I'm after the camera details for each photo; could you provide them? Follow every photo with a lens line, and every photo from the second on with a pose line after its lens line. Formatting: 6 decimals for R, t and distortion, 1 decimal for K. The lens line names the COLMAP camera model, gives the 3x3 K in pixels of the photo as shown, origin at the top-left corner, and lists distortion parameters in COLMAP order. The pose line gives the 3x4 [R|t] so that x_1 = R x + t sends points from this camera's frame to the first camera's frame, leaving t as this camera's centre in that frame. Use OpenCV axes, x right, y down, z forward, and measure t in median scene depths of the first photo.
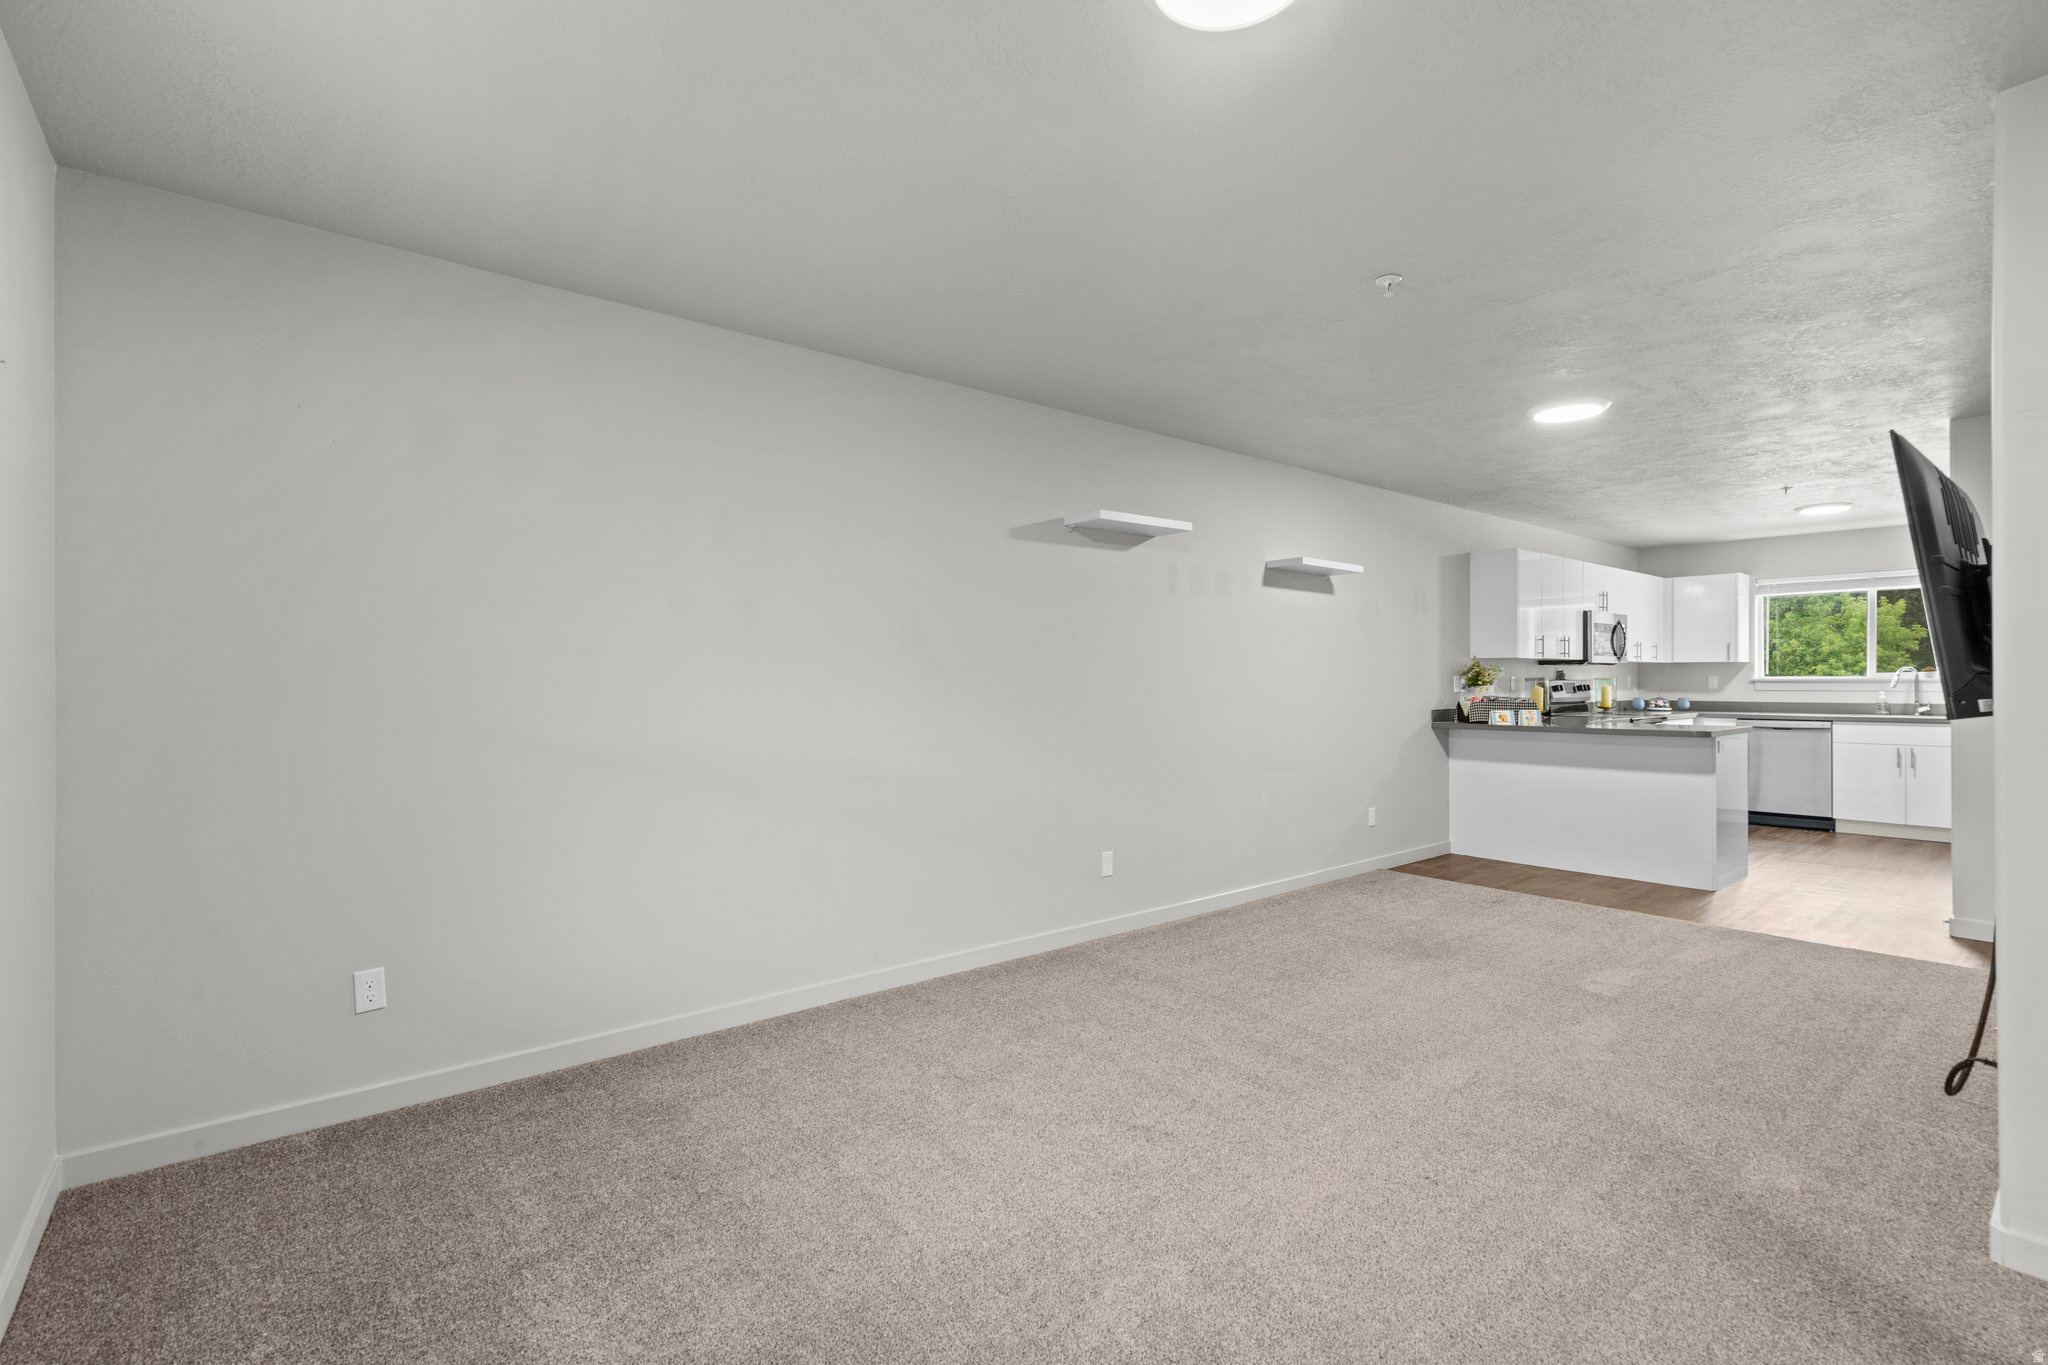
lens RADIAL K [[930.8, 0, 1027.3], [0, 930.8, 678.5], [0, 0, 1]] dist [-0.001589, 0.000754]
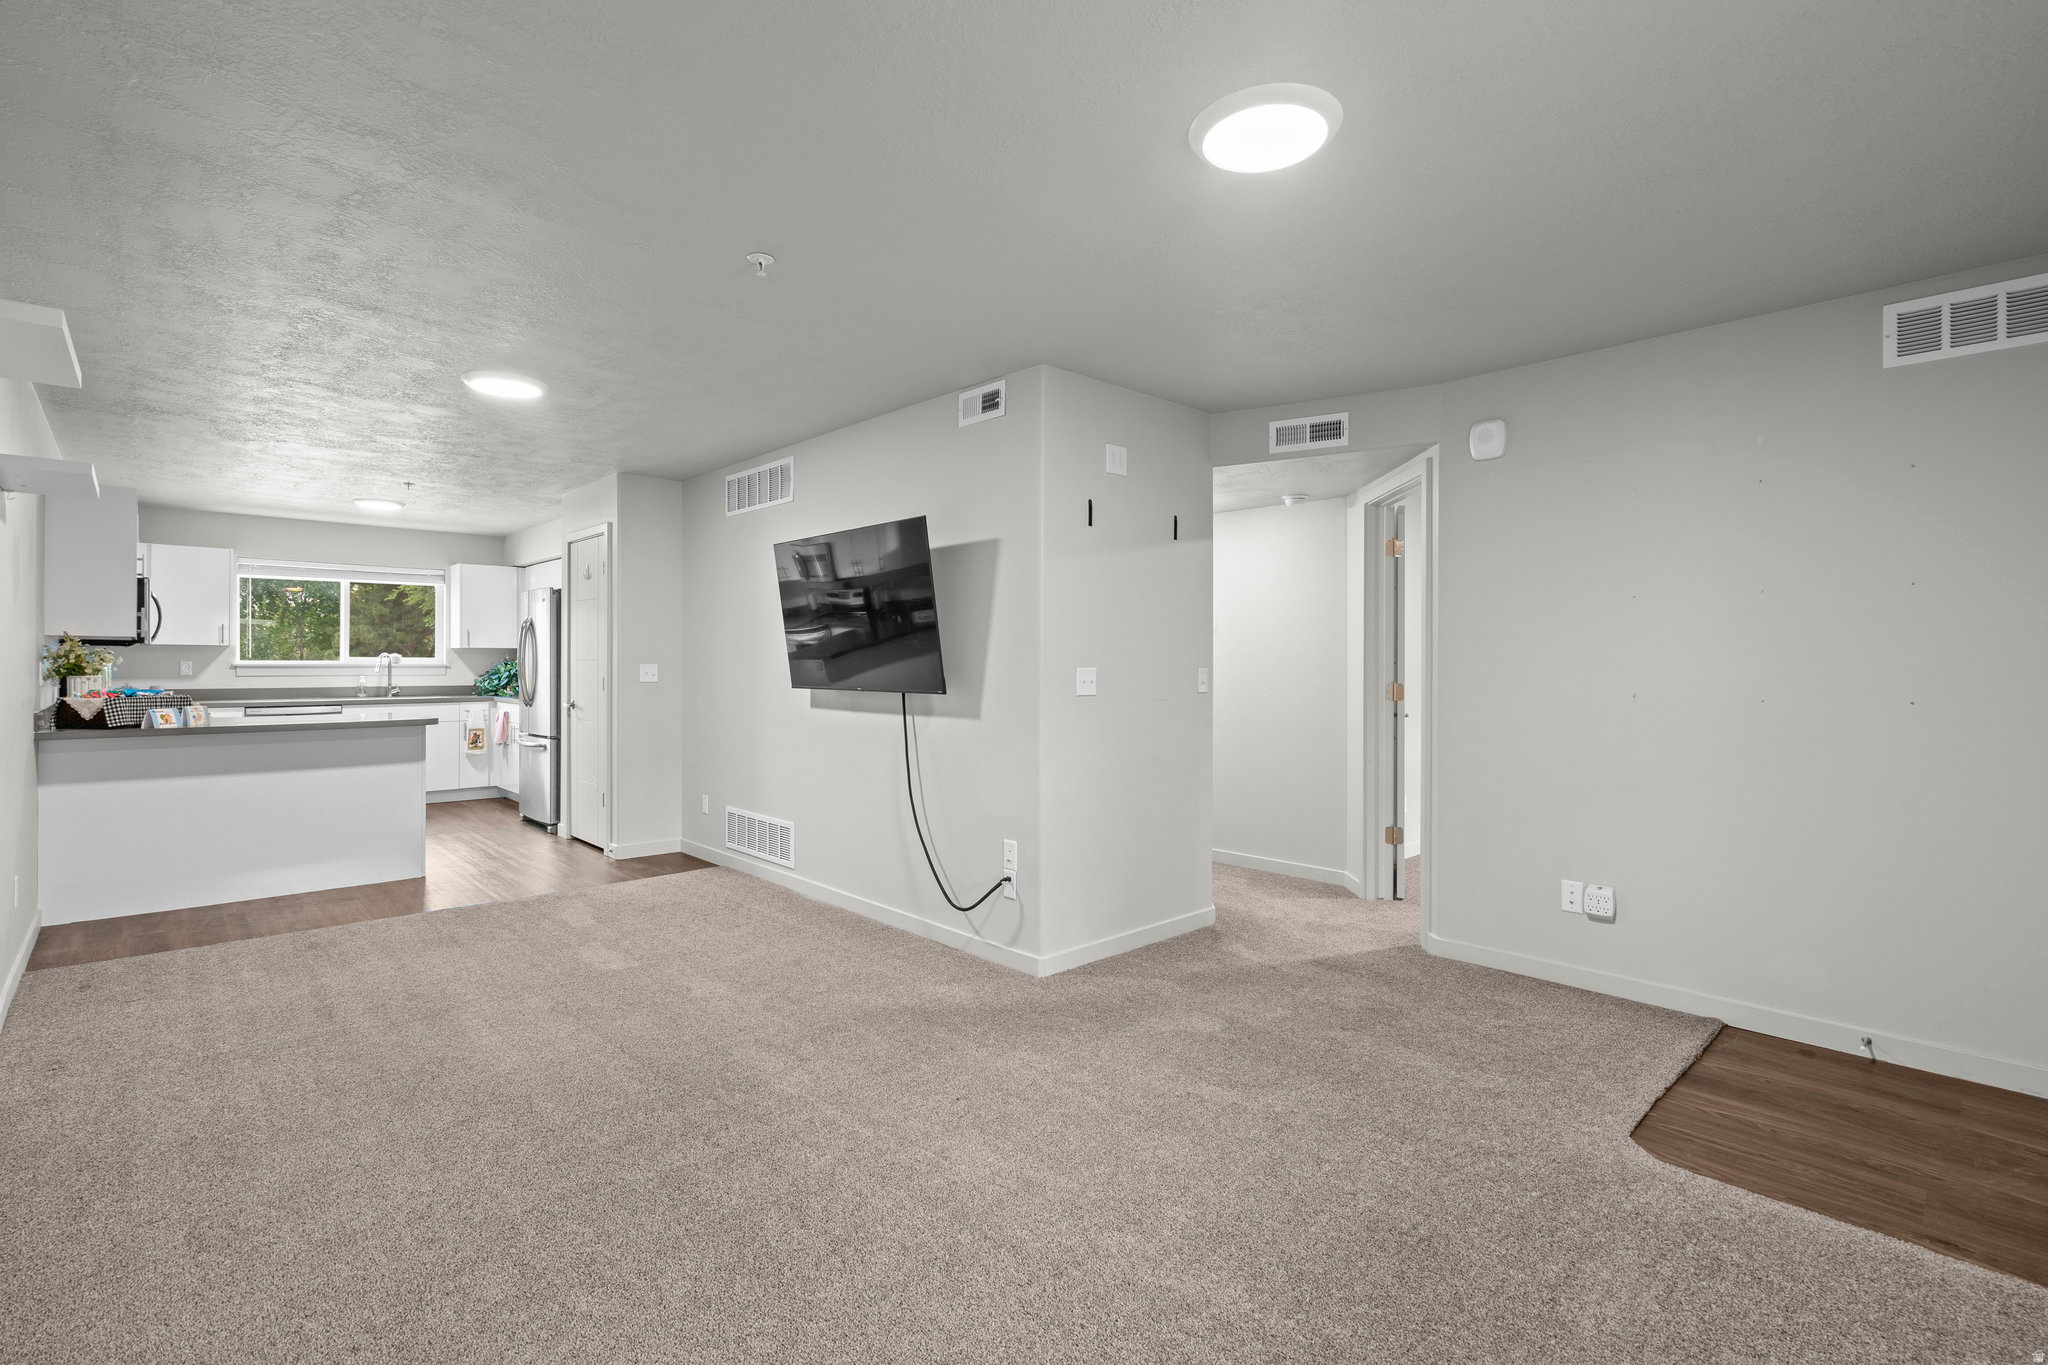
lens RADIAL K [[938.6, 0, 1023.7], [0, 938.6, 661.9], [0, 0, 1]] dist [-0.001394, 0.000533]
pose [[-0.065008, 0.002611, 0.997881, -0.230247], [-0.005992, 0.999978, -0.003007, -0.003849], [-0.997867, -0.006175, -0.064991, 0.301459]]
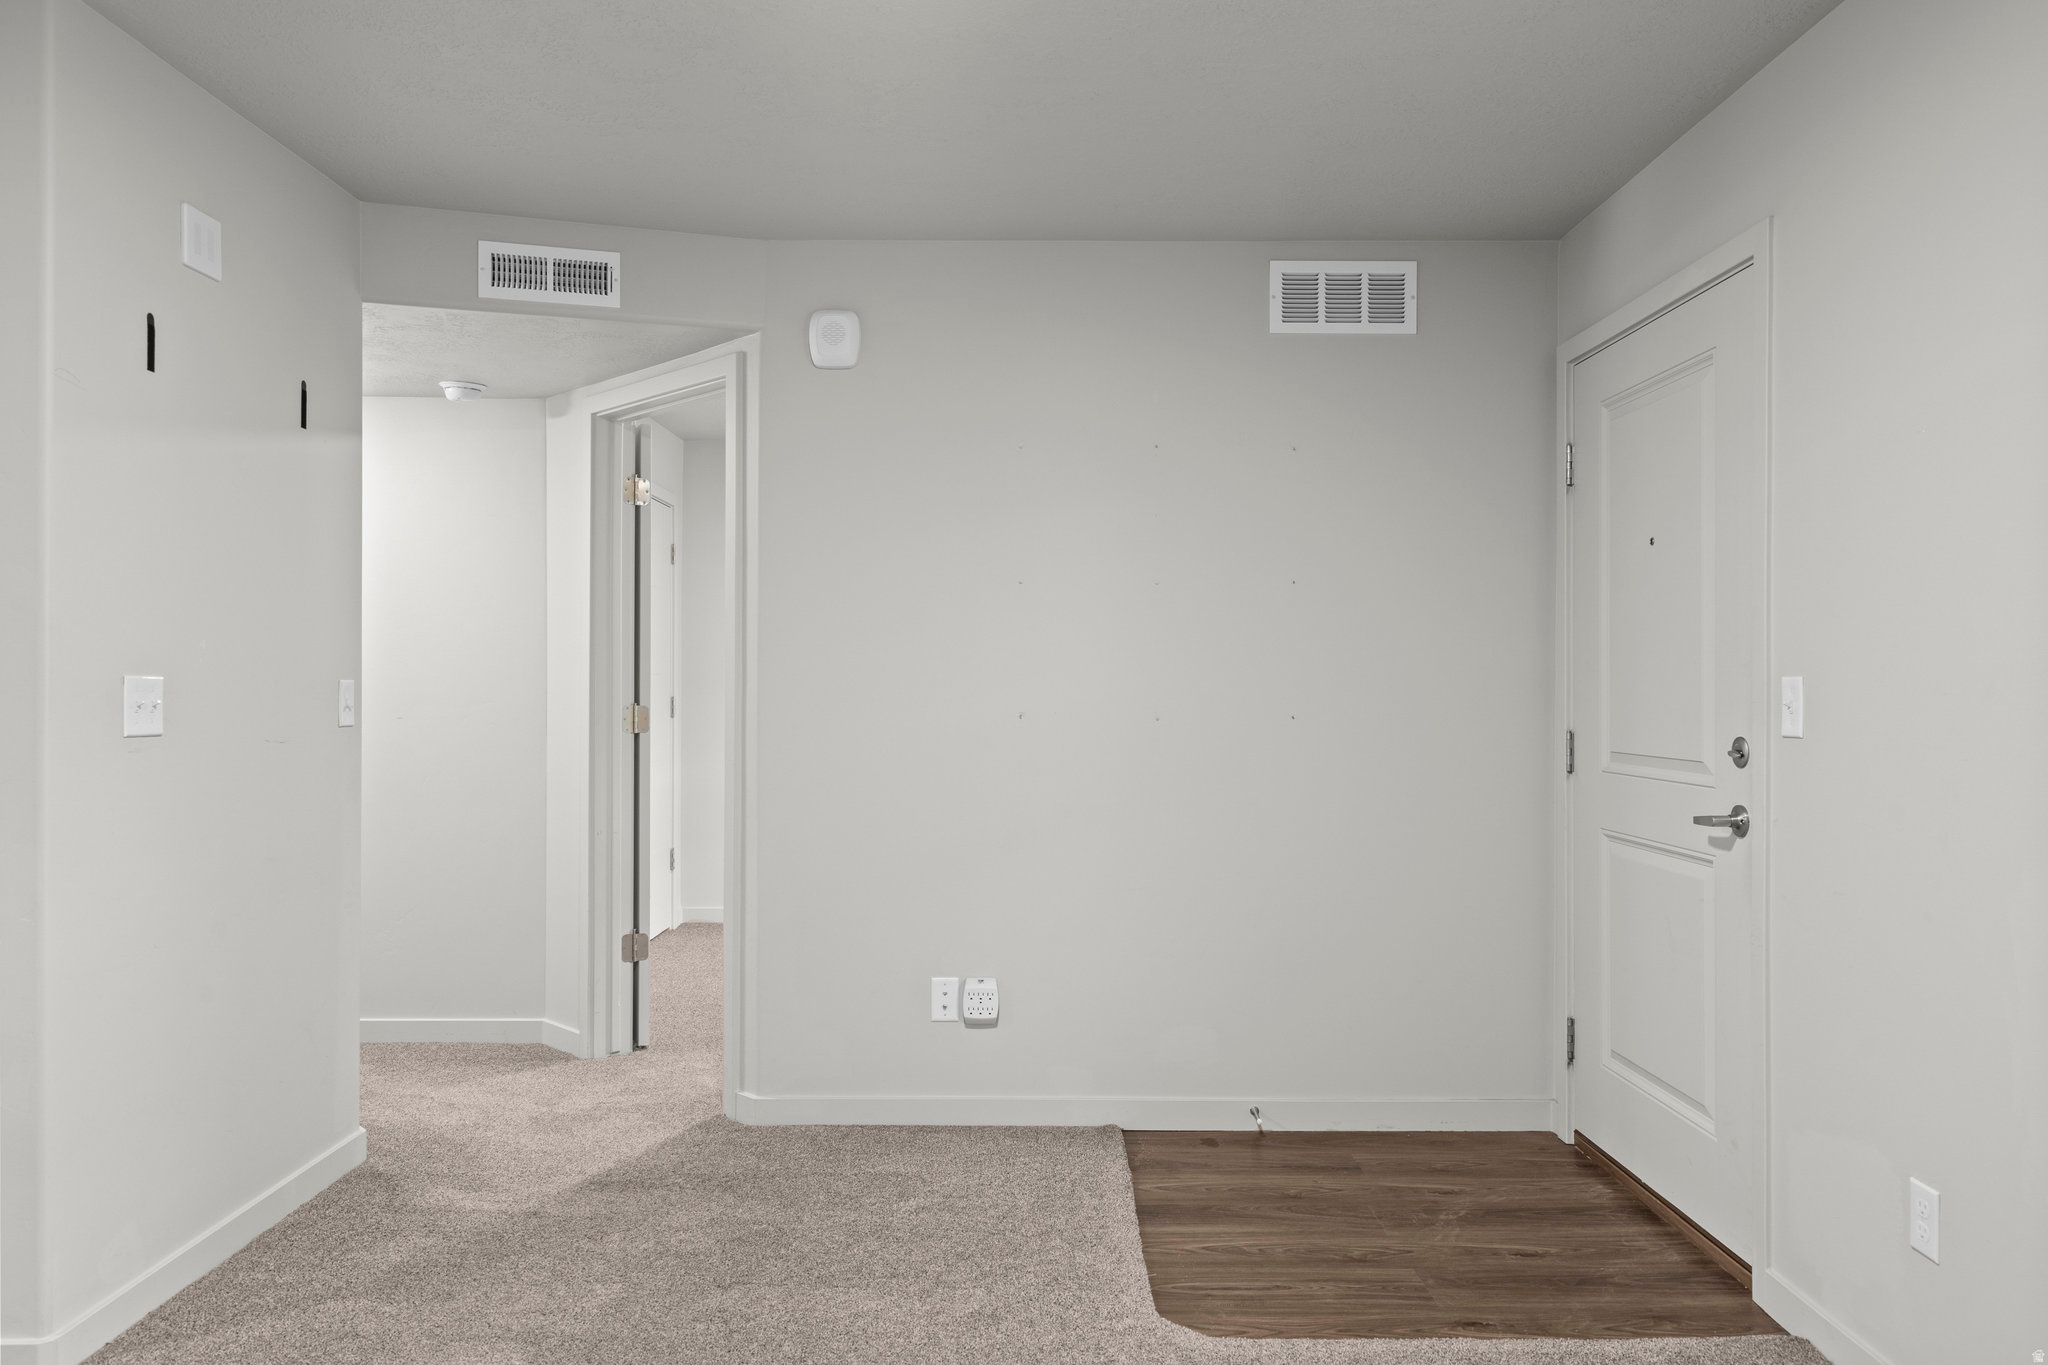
lens RADIAL K [[1400.0, 0, 1022.3], [0, 1400.0, 683.2], [0, 0, 1]] dist [0.002633, 0.002594]
pose [[-0.772123, 0.001272, 0.635471, -0.113209], [-0.003642, 0.999973, -0.006427, 0.001081], [-0.635462, -0.007277, -0.772098, 0.368378]]
